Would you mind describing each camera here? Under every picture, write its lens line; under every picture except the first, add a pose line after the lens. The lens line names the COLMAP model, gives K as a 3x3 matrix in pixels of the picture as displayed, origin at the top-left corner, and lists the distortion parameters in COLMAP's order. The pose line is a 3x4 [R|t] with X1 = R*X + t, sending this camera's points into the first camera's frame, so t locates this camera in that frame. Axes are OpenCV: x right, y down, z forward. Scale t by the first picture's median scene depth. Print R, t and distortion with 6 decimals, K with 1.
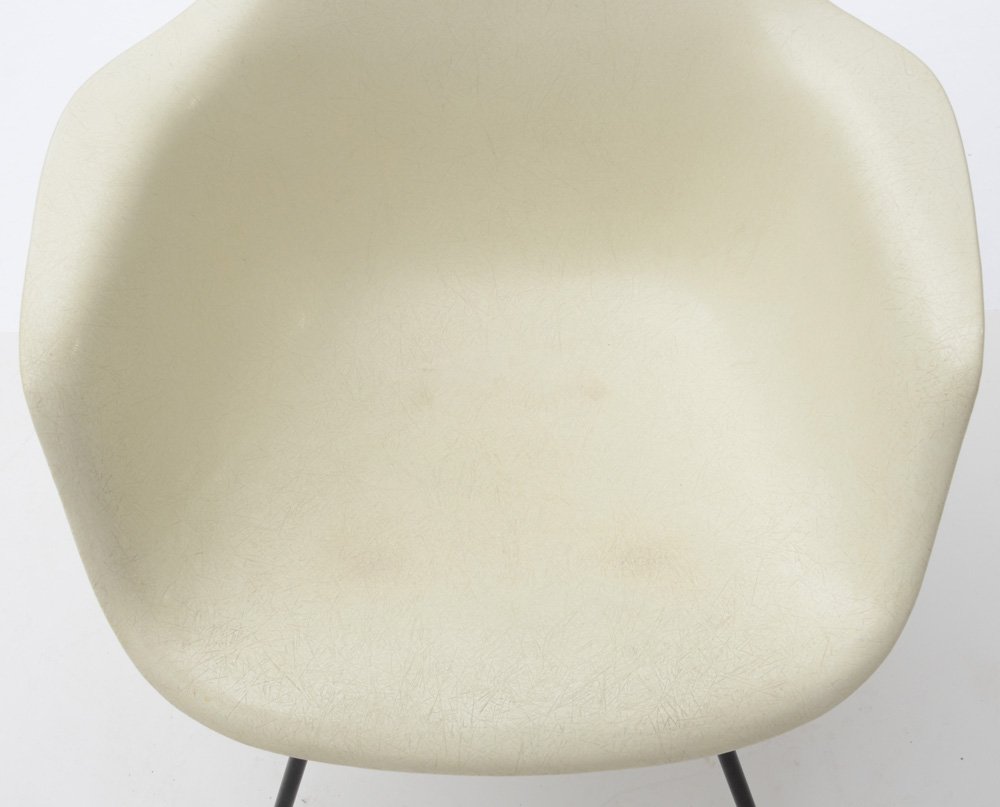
lens RADIAL K [[1385.3, 0, 492.4], [0, 1385.3, 403.3], [0, 0, 1]] dist [0.001115, 0.000000]
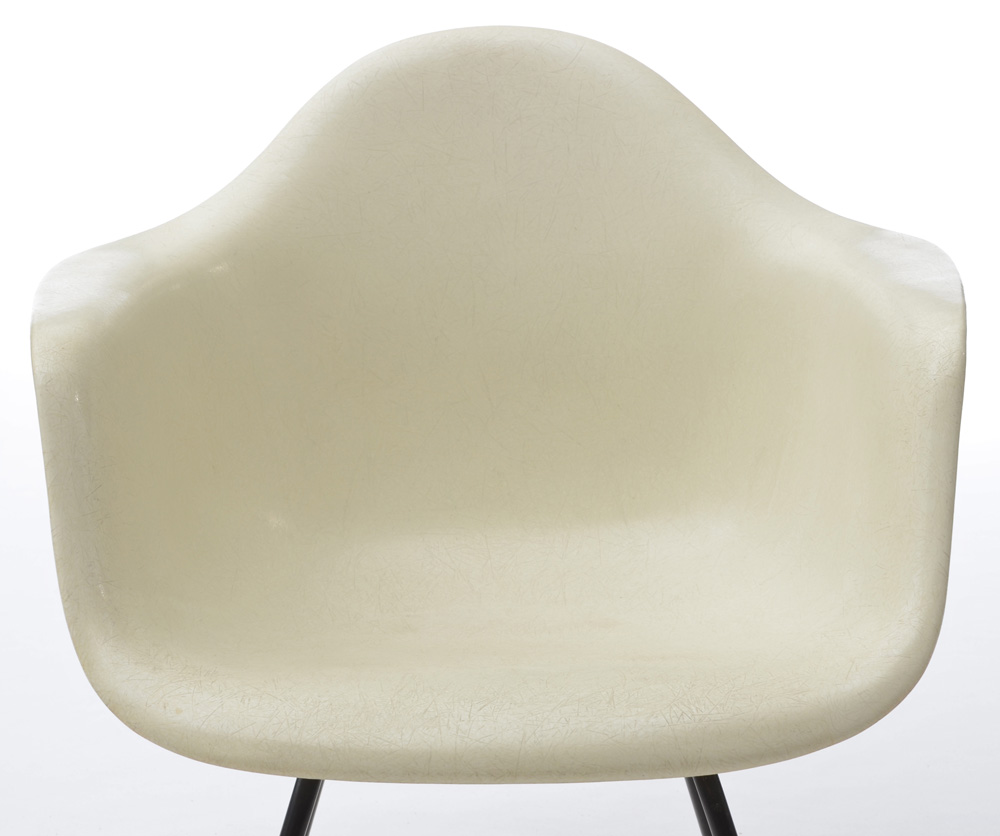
lens RADIAL K [[2976.6, 0, 506.7], [0, 2976.6, 418.3], [0, 0, 1]] dist [0.467974, 0.000000]
pose [[0.999746, 0.013550, 0.018037, -0.028739], [-0.000177, 0.804215, -0.594339, 1.250531], [-0.022558, 0.594184, 0.804013, -0.718992]]
